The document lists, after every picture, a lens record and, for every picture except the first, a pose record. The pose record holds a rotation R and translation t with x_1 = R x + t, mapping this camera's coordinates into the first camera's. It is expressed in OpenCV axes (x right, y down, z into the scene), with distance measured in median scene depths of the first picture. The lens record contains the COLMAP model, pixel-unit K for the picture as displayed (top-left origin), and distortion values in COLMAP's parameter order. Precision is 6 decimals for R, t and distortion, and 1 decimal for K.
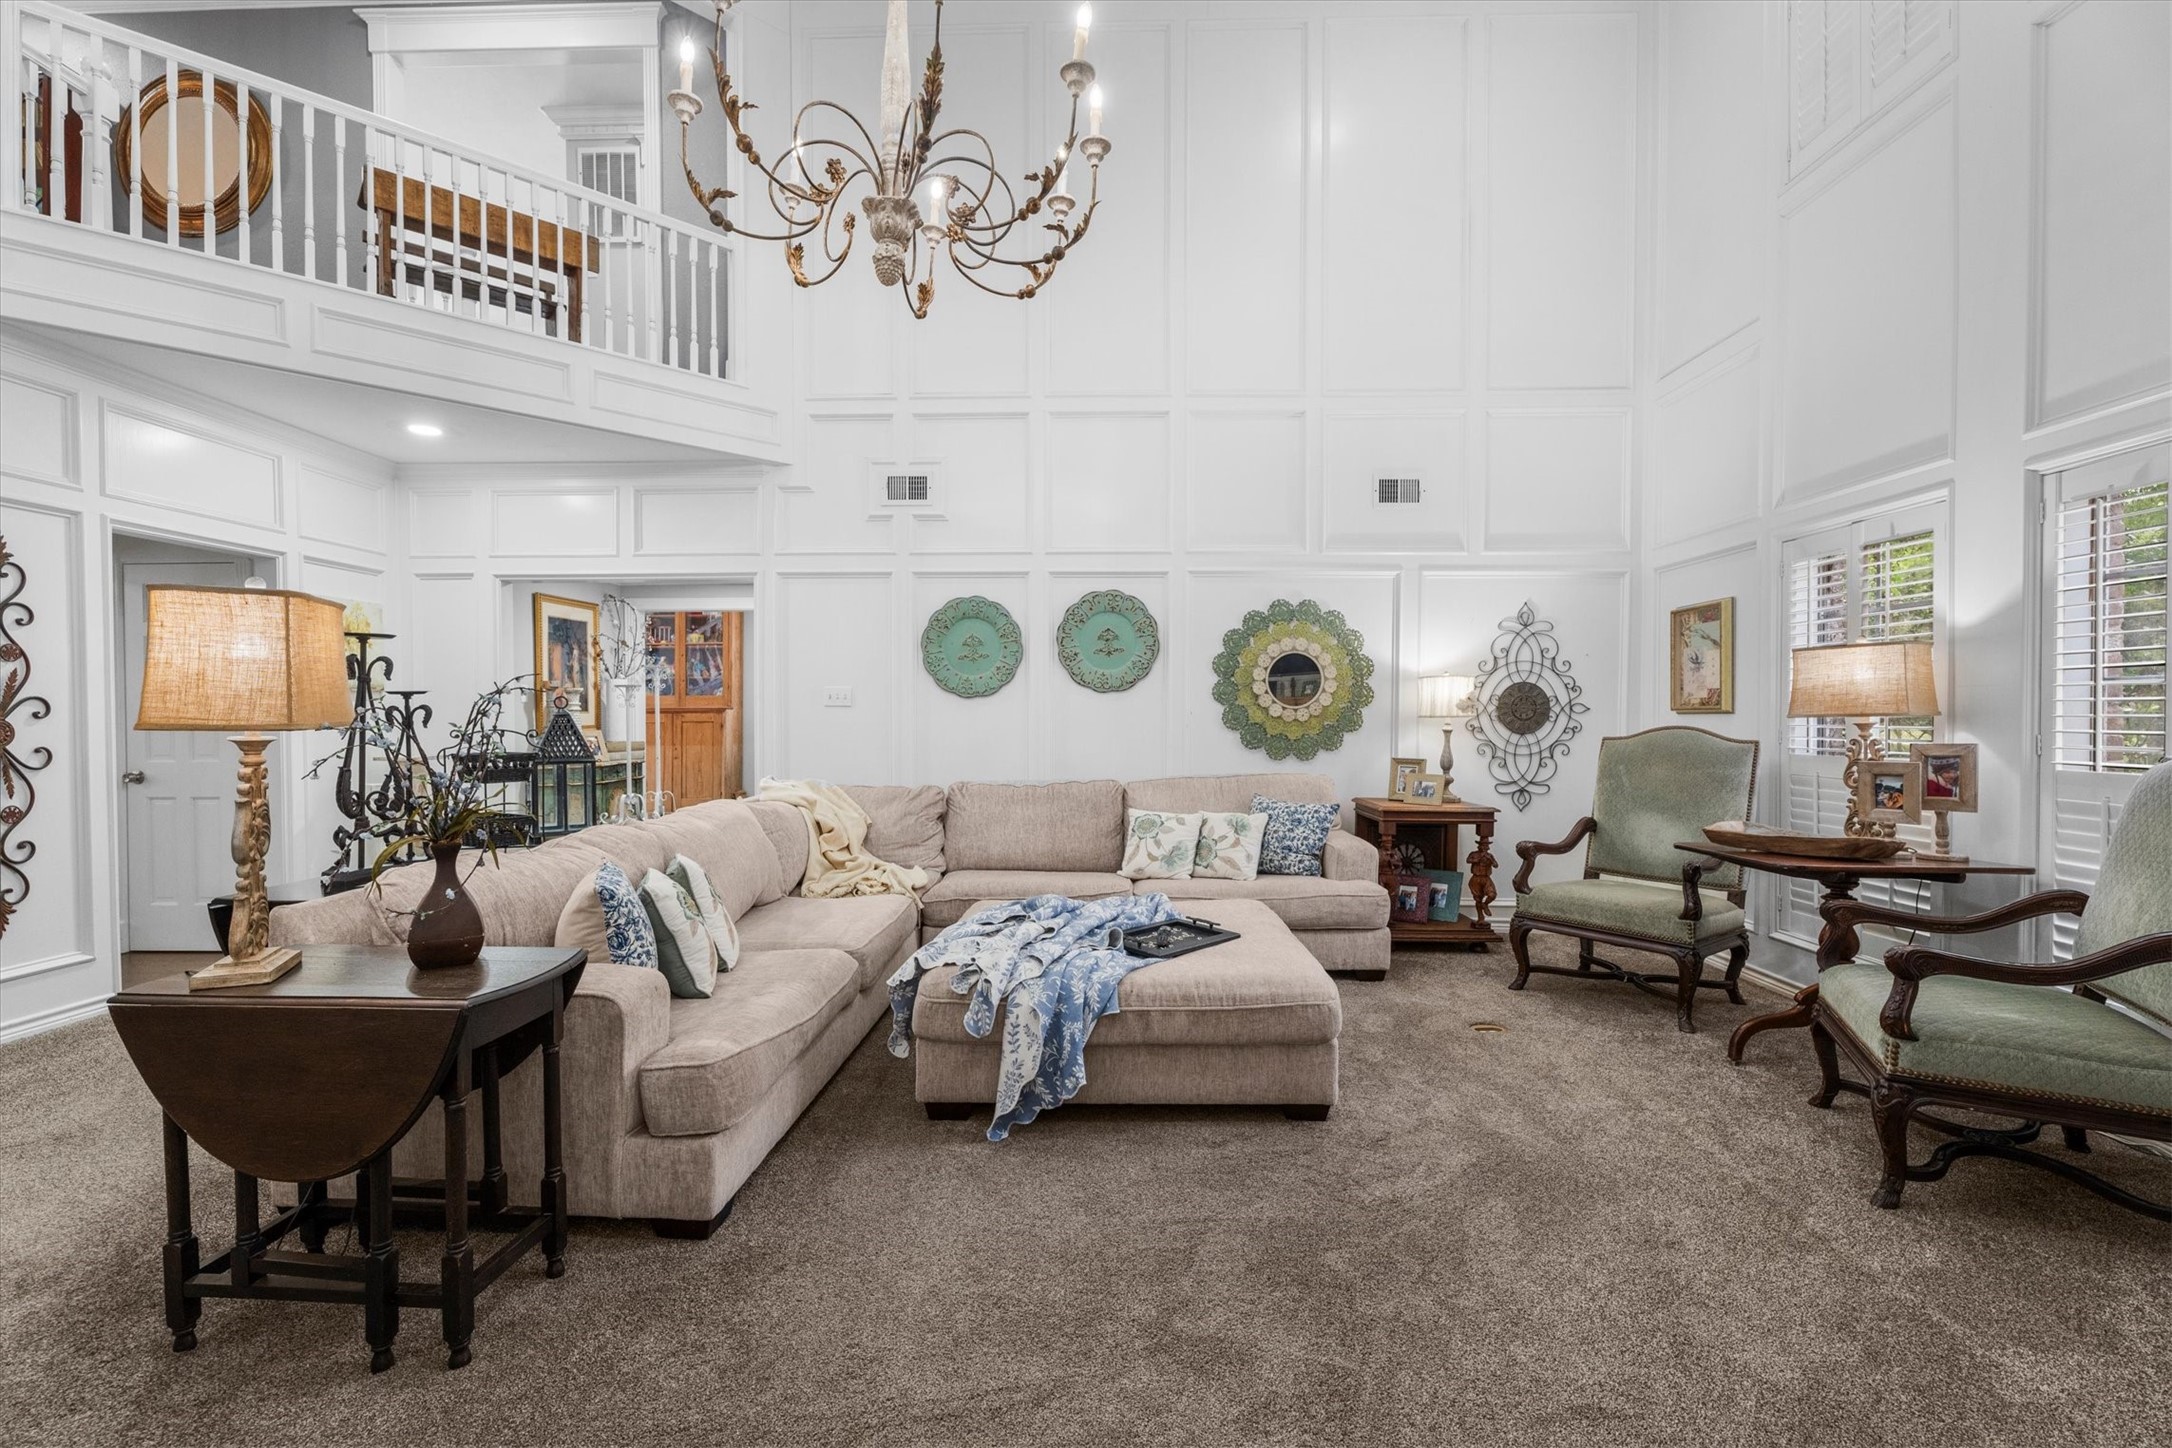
lens RADIAL K [[950.3, 0, 1090.6], [0, 950.3, 727.8], [0, 0, 1]] dist [0.000917, 0.000057]
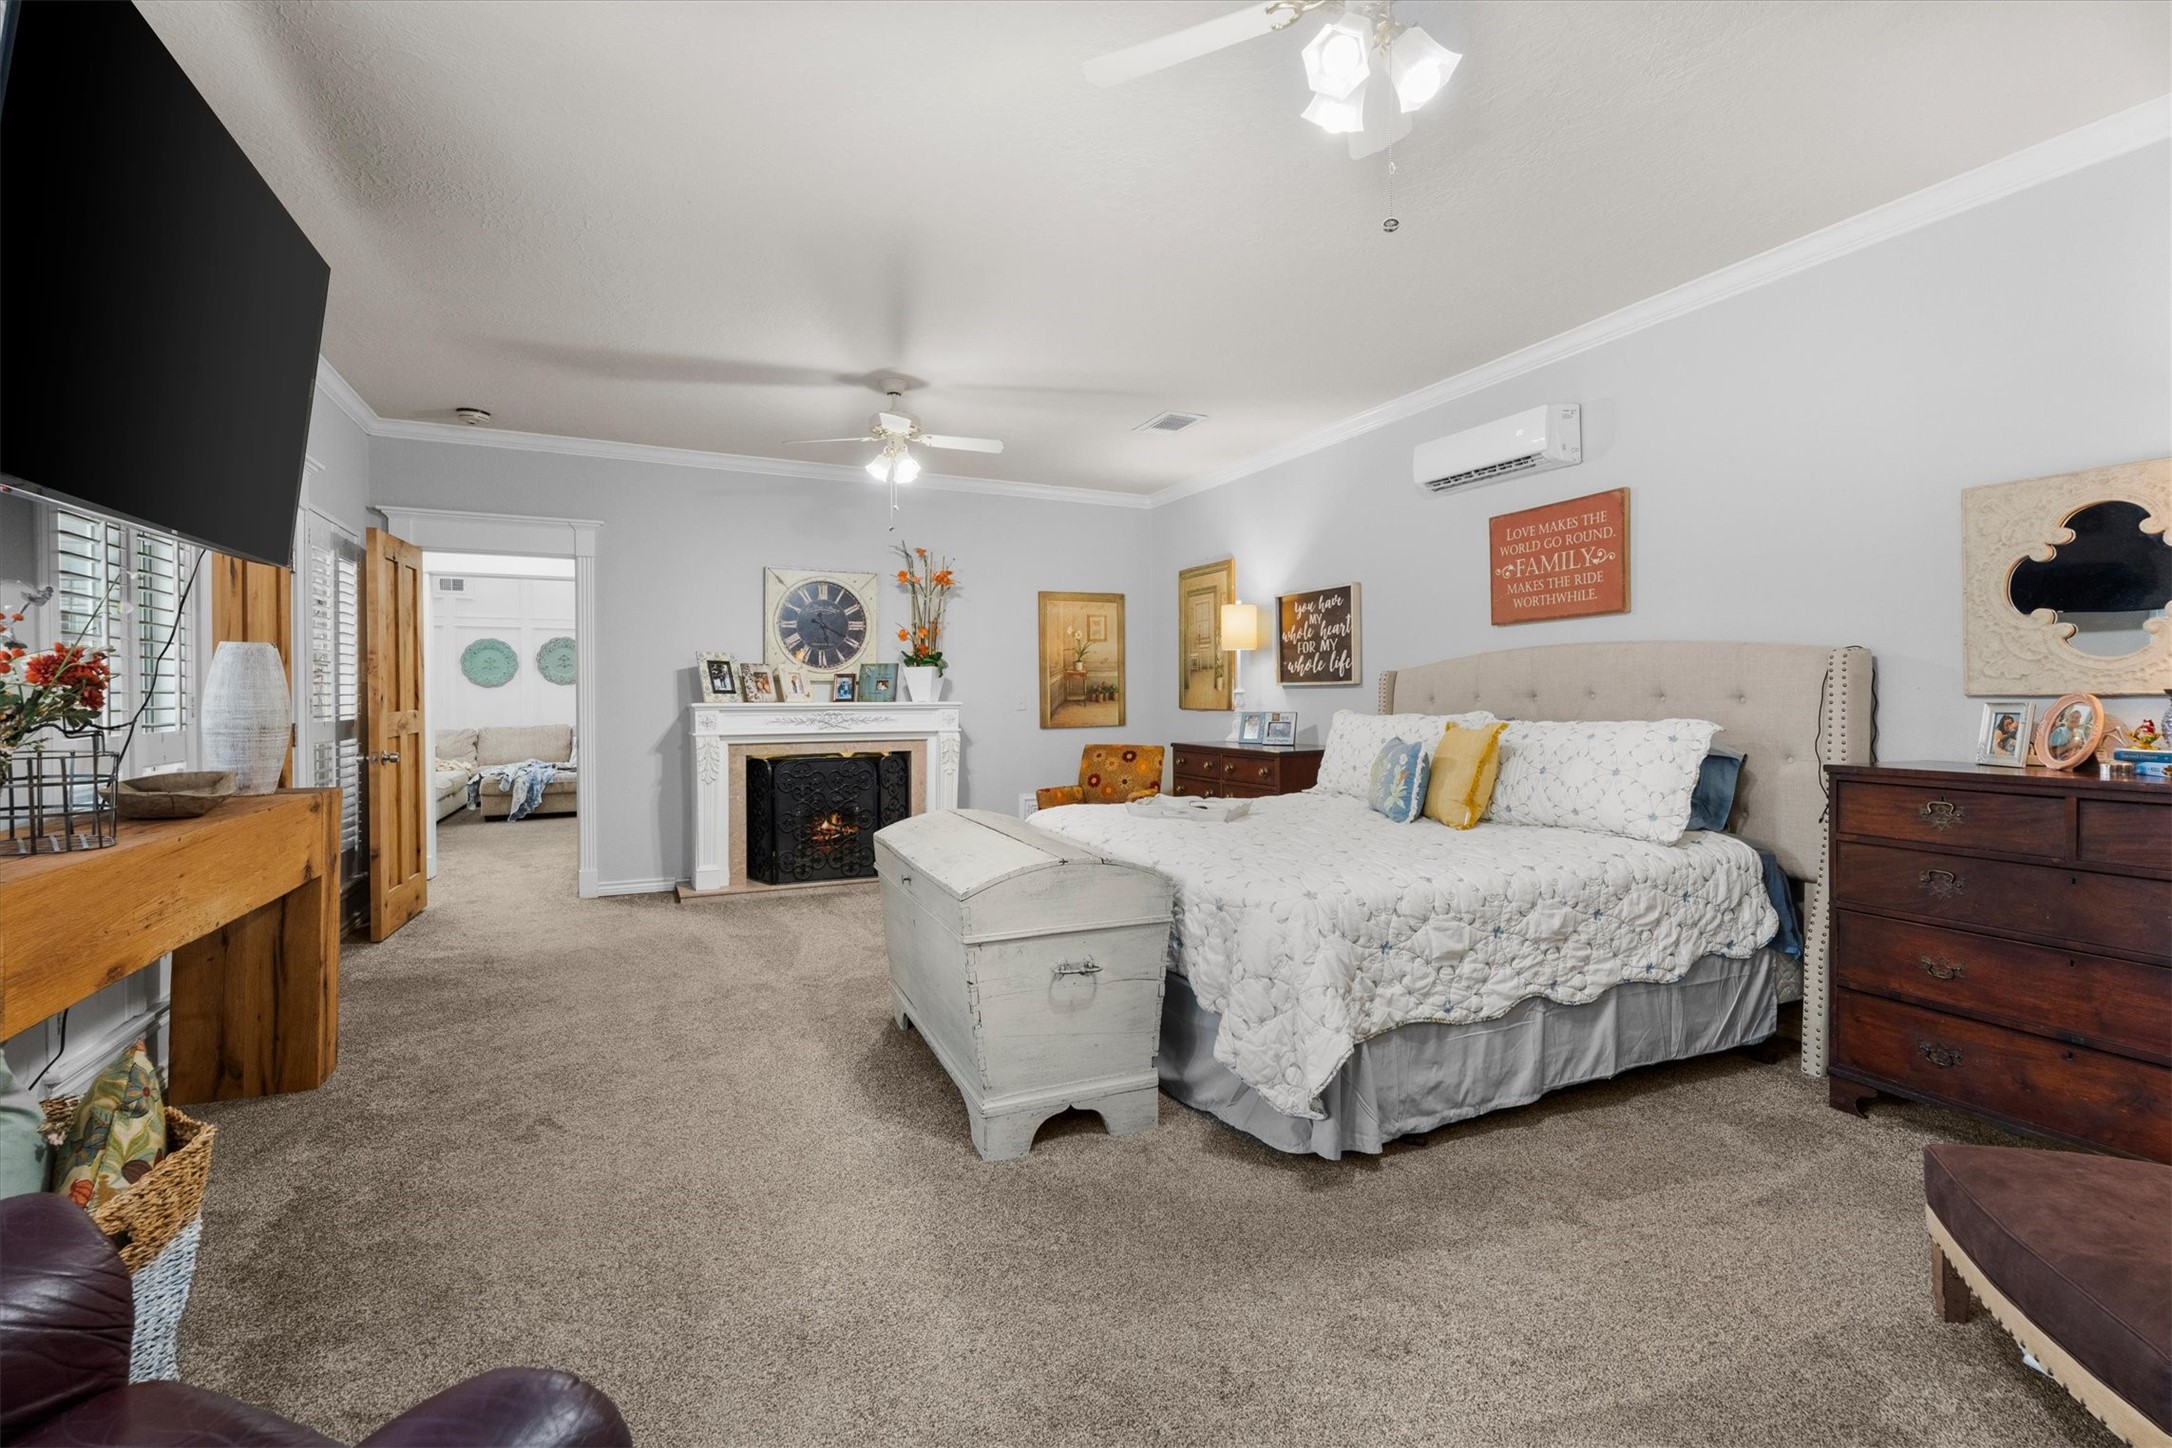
lens RADIAL K [[950.3, 0, 1082.7], [0, 950.3, 704.9], [0, 0, 1]] dist [0.000917, 0.000057]
pose [[0.893407, -0.008485, 0.449168, 0.108282], [0.011112, 0.999933, -0.003212, 0.030417], [-0.449110, 0.007861, 0.893442, -1.571340]]
